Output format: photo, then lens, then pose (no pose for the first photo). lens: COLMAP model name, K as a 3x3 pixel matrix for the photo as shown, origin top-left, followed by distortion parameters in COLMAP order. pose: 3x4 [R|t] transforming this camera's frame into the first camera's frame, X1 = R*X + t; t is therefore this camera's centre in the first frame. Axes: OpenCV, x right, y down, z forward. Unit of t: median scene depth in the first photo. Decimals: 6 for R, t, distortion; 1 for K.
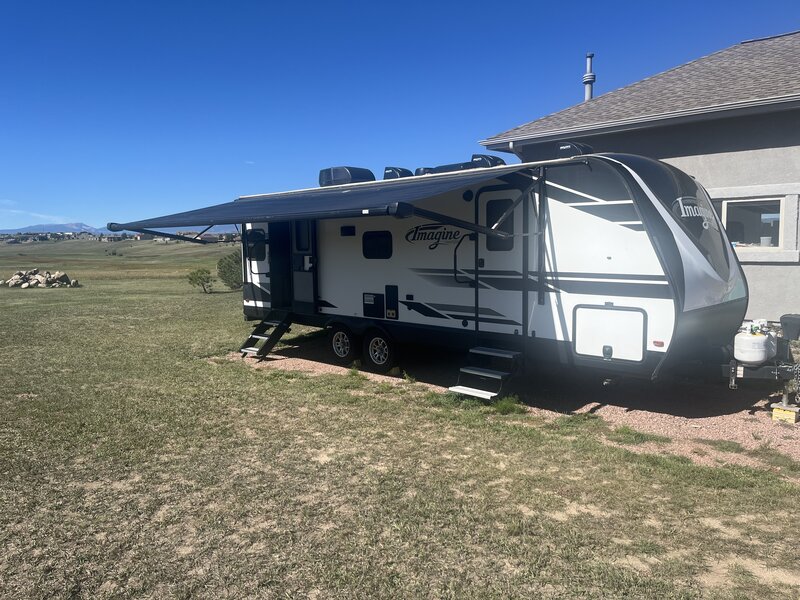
lens RADIAL K [[599.3, 0, 400.0], [0, 599.3, 300.0], [0, 0, 1]] dist [0.060682, -0.079589]
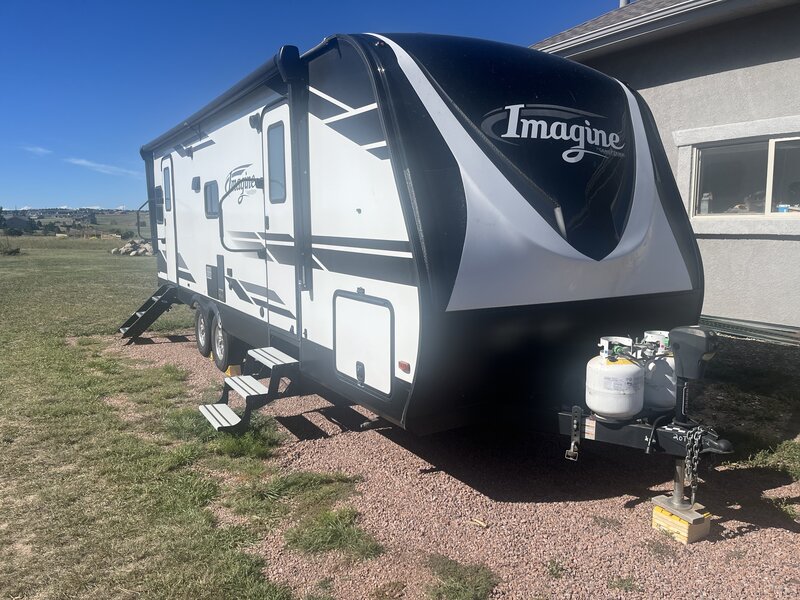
lens RADIAL K [[602.5, 0, 413.0], [0, 602.5, 300.1], [0, 0, 1]] dist [0.065023, -0.083990]
pose [[0.968883, 0.045445, -0.243311, 0.511793], [-0.037101, 0.998559, 0.038771, -0.008601], [0.244722, -0.028537, 0.969173, 0.430782]]
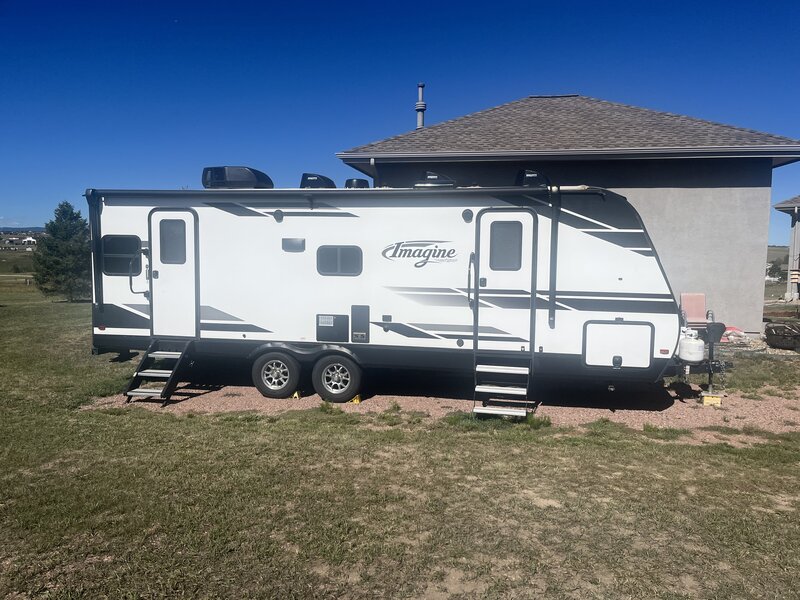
lens RADIAL K [[599.3, 0, 400.0], [0, 599.3, 300.0], [0, 0, 1]] dist [0.060682, -0.079589]
pose [[0.840299, -0.017175, 0.541851, -0.589425], [0.026408, 0.999608, -0.009270, -0.028879], [-0.541479, 0.022098, 0.840424, 0.254282]]
